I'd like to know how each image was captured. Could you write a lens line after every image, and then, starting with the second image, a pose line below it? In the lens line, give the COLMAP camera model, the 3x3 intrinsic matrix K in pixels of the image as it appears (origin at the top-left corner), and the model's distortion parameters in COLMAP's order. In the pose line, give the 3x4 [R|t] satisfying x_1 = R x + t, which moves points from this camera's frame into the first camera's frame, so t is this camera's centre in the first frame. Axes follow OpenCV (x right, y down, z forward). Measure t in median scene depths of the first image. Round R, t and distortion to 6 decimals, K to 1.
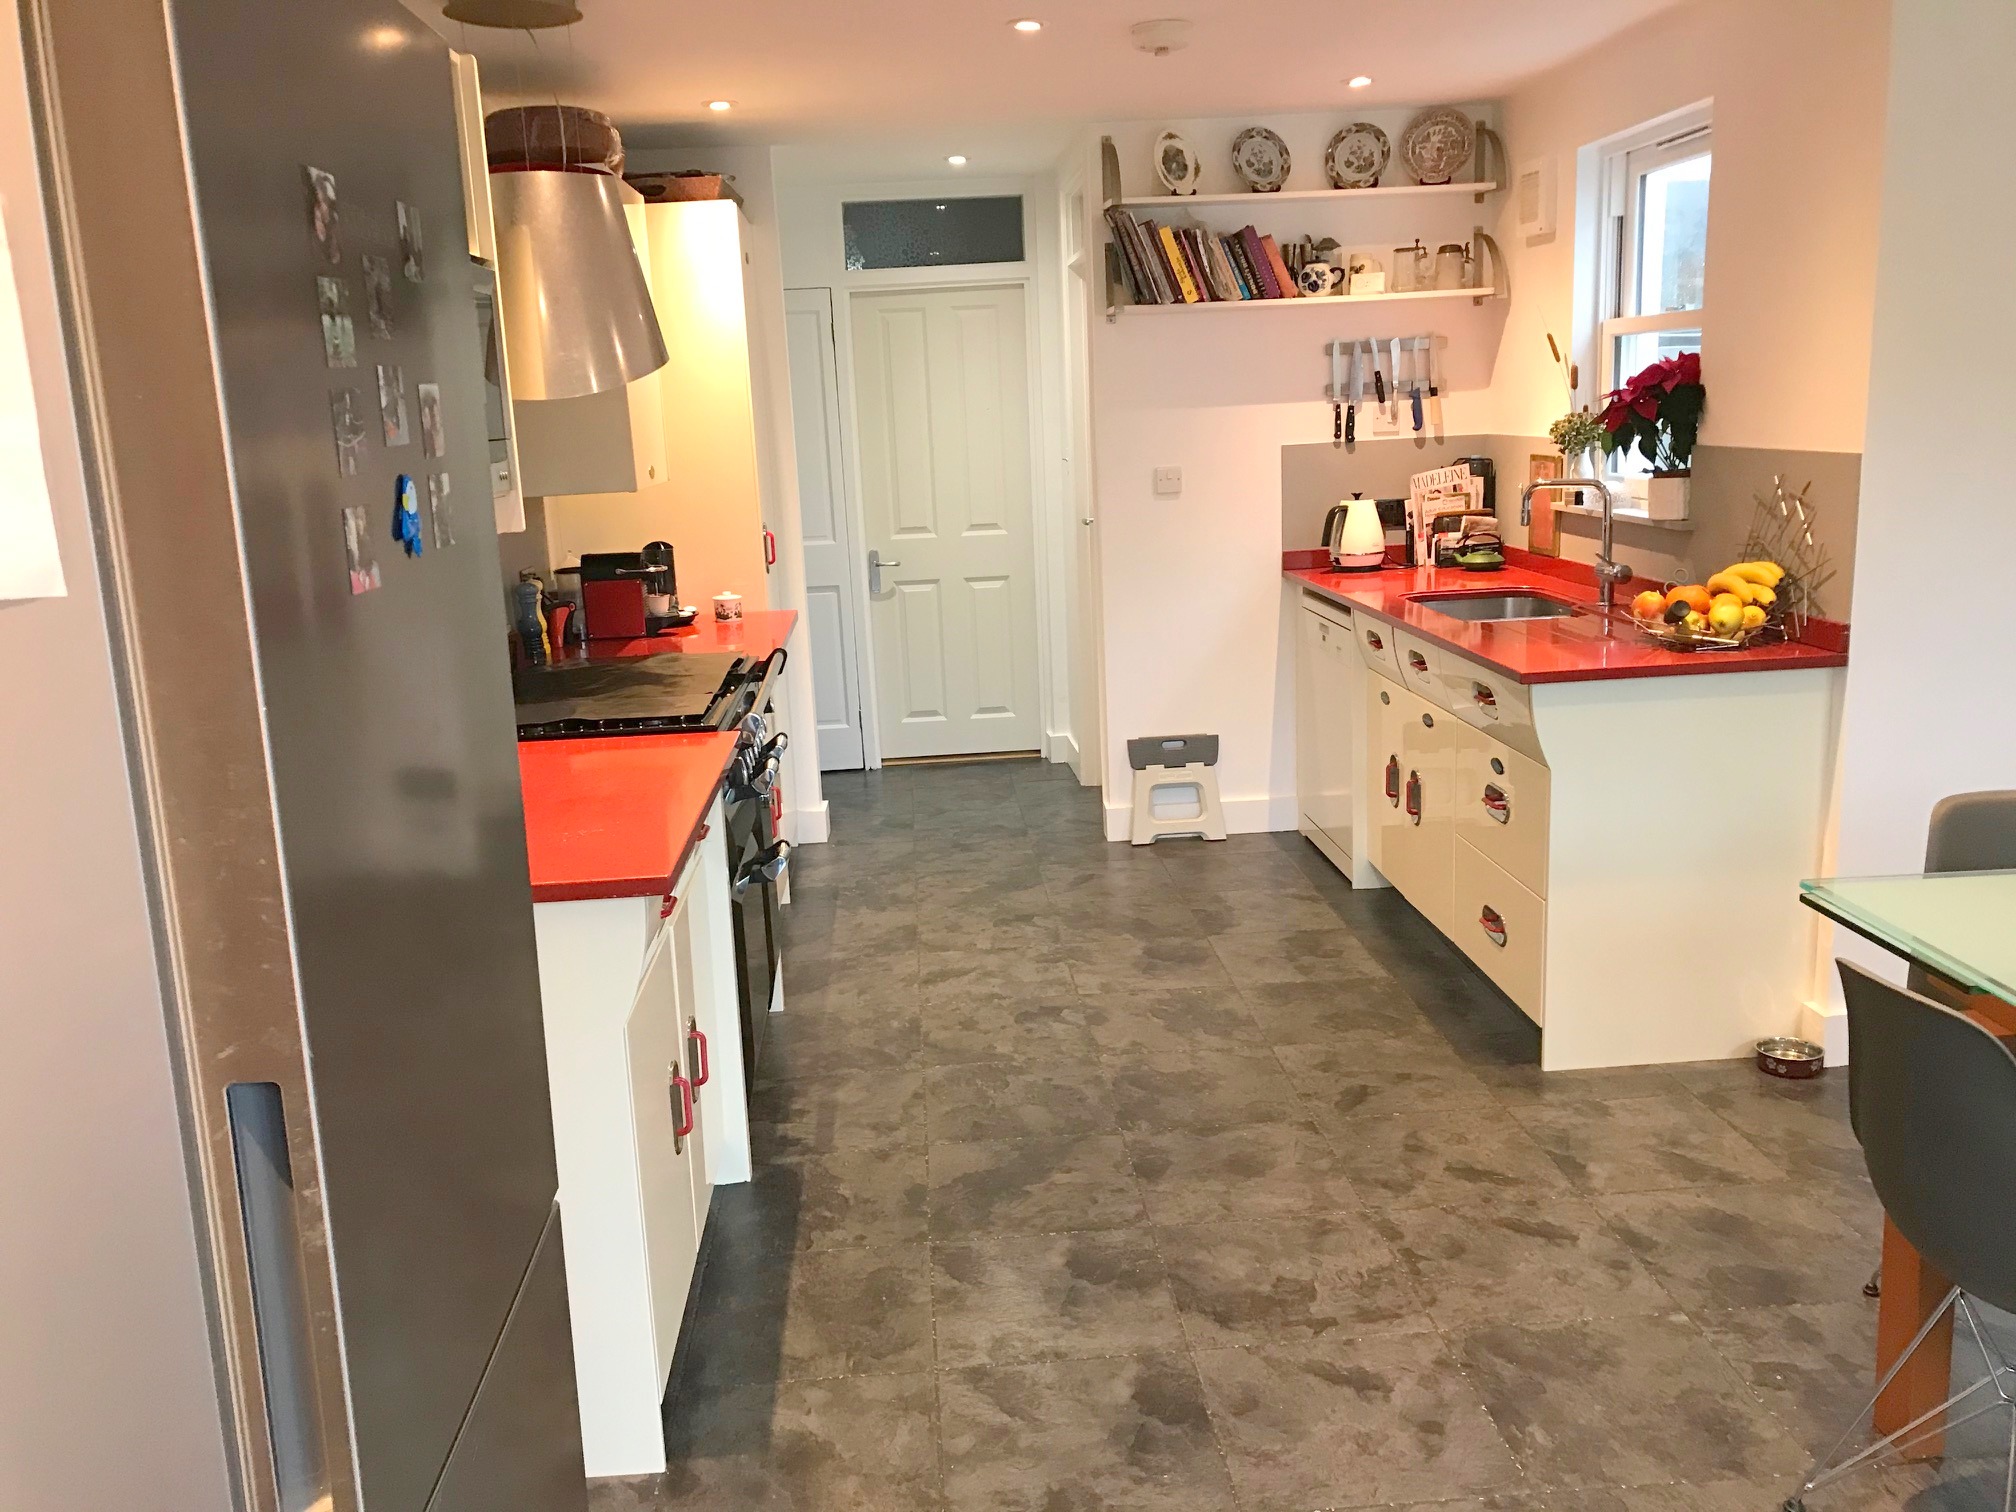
lens RADIAL K [[1647.6, 0, 1008.0], [0, 1647.6, 756.0], [0, 0, 1]] dist [0.147008, -0.390841]
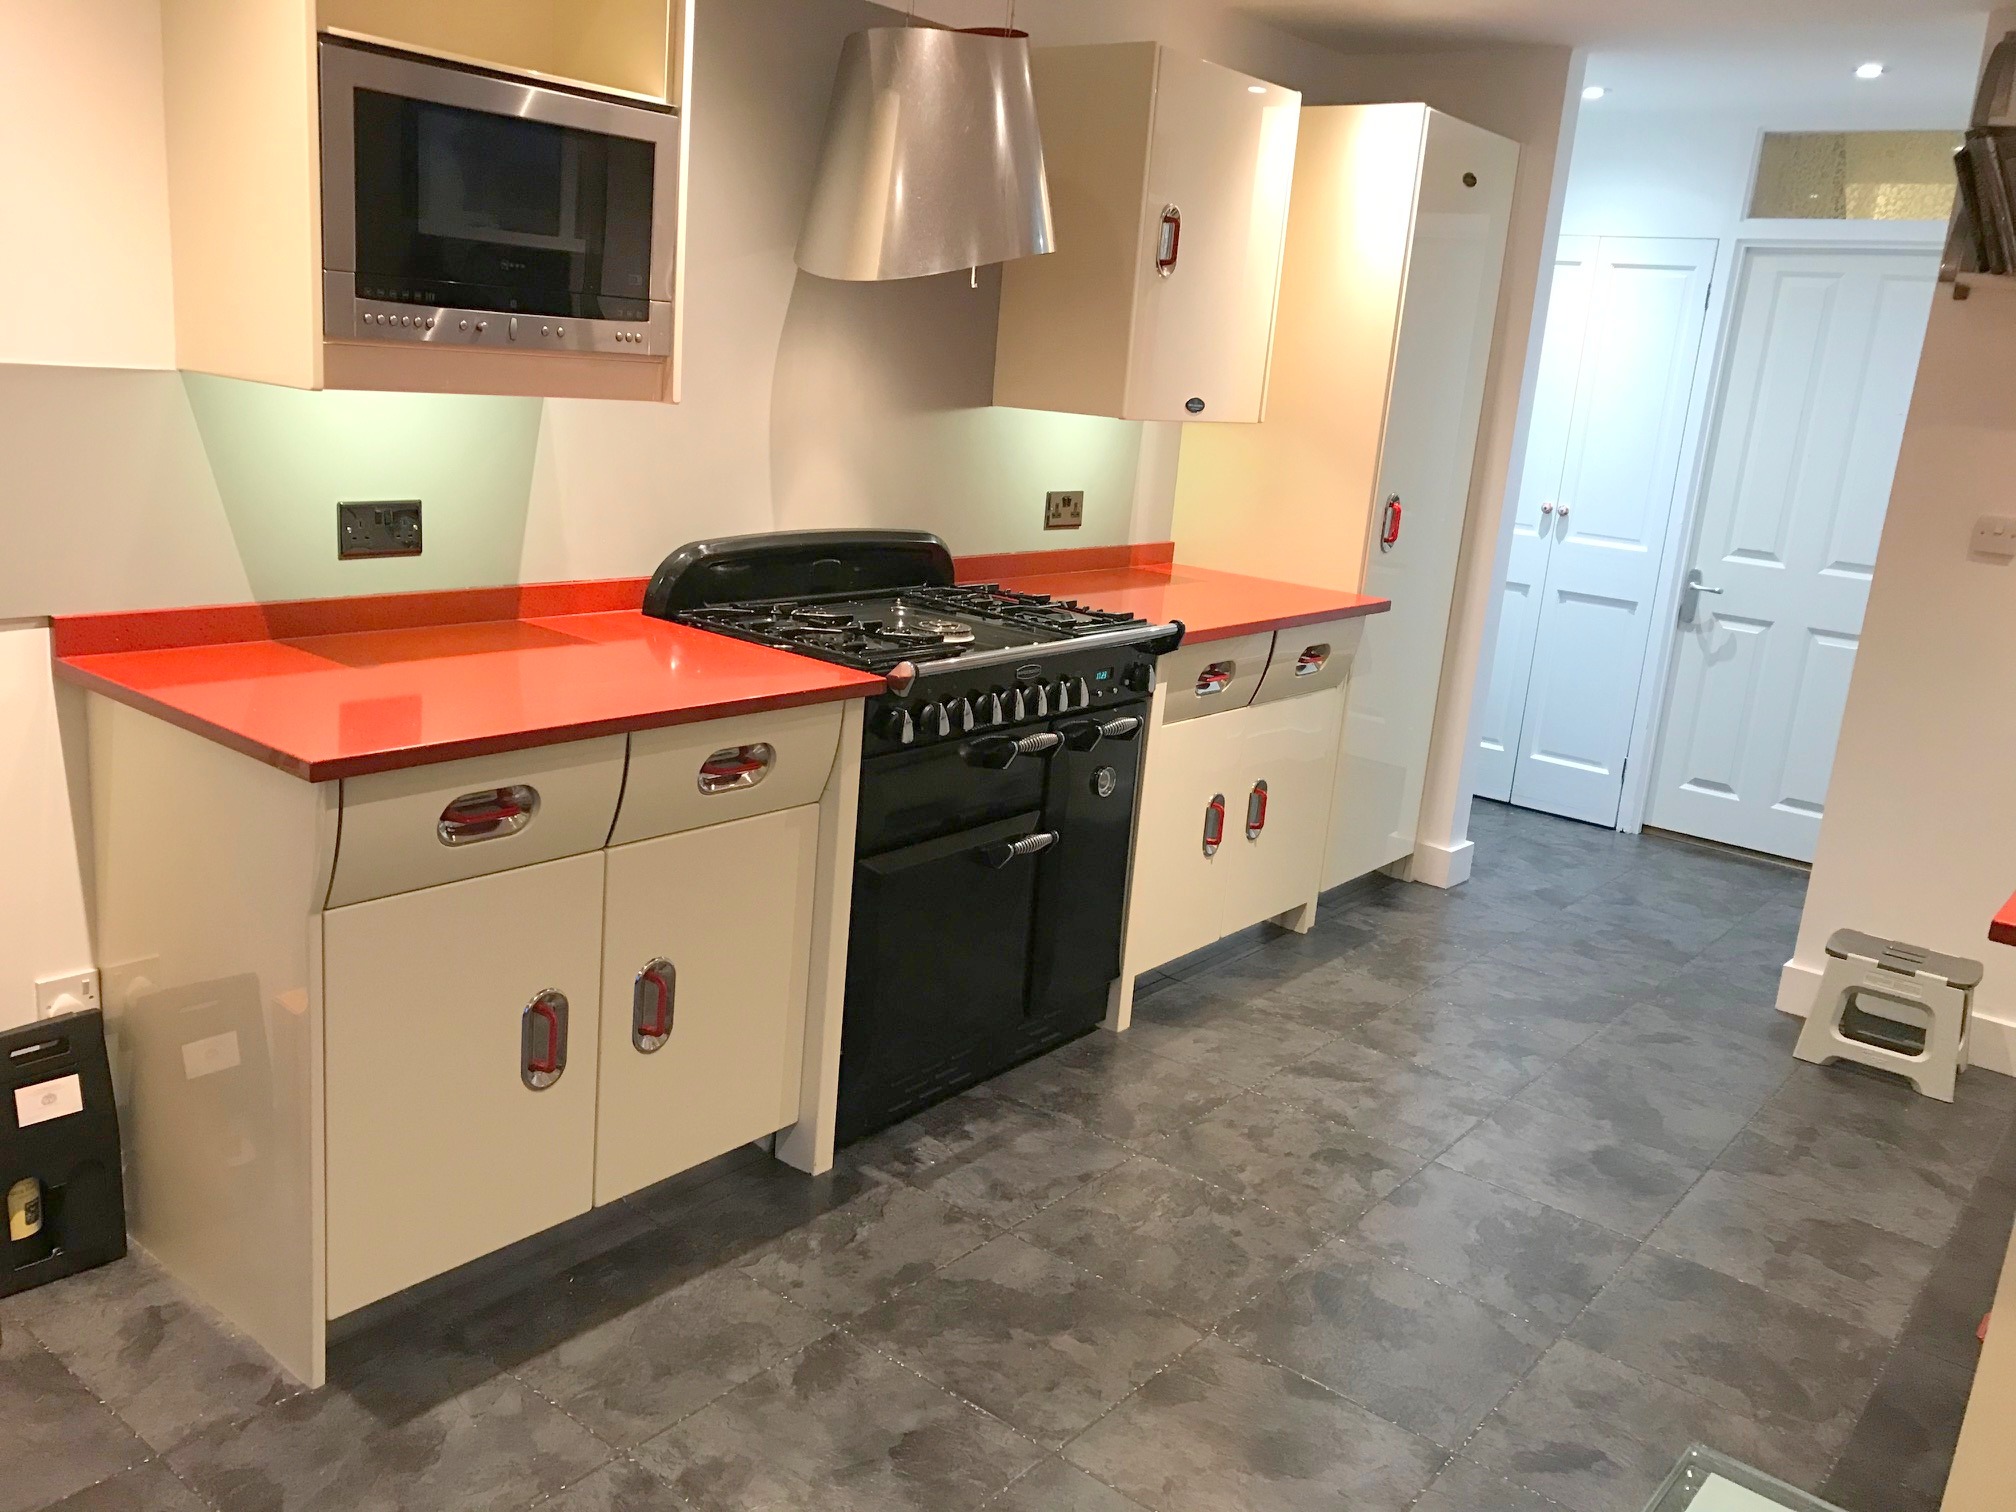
lens RADIAL K [[1653.6, 0, 1008.0], [0, 1653.6, 756.0], [0, 0, 1]] dist [0.091696, -0.200430]
pose [[0.732663, 0.264268, -0.627190, 0.272077], [-0.255233, 0.960968, 0.106752, -0.052507], [0.630921, 0.081867, 0.771516, 0.235080]]
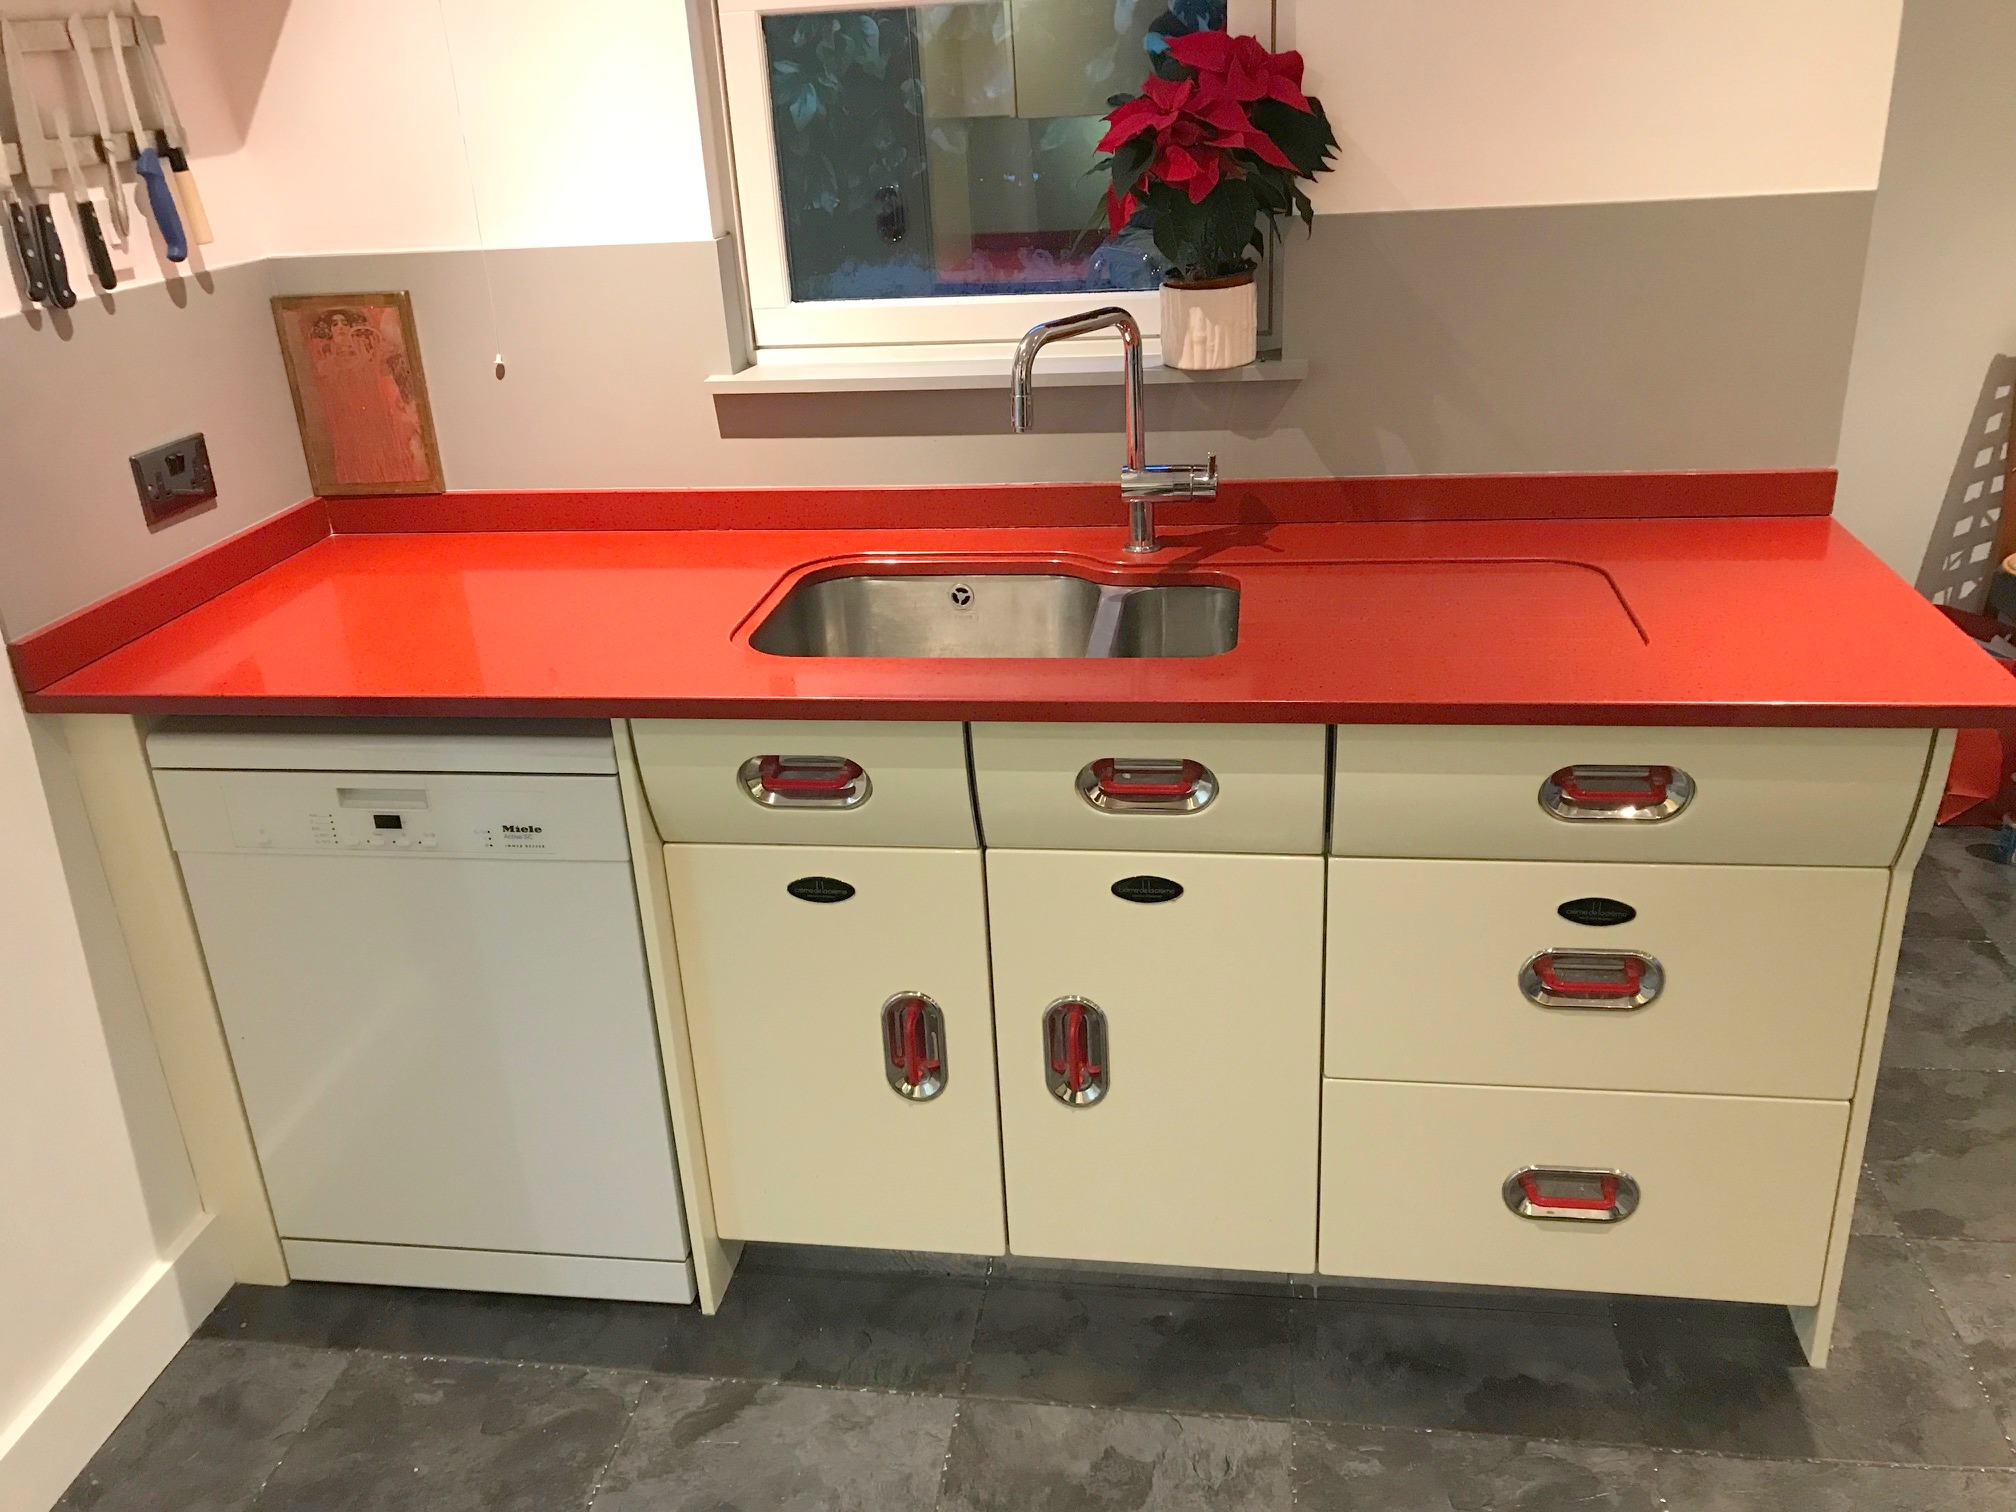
lens RADIAL K [[1661.0, 0, 963.7], [0, 1661.0, 759.9], [0, 0, 1]] dist [0.072901, -0.109161]
pose [[0.220681, -0.355953, 0.908073, -0.126913], [0.251152, 0.920370, 0.299738, -0.169782], [-0.942456, 0.161918, 0.292506, 0.774090]]
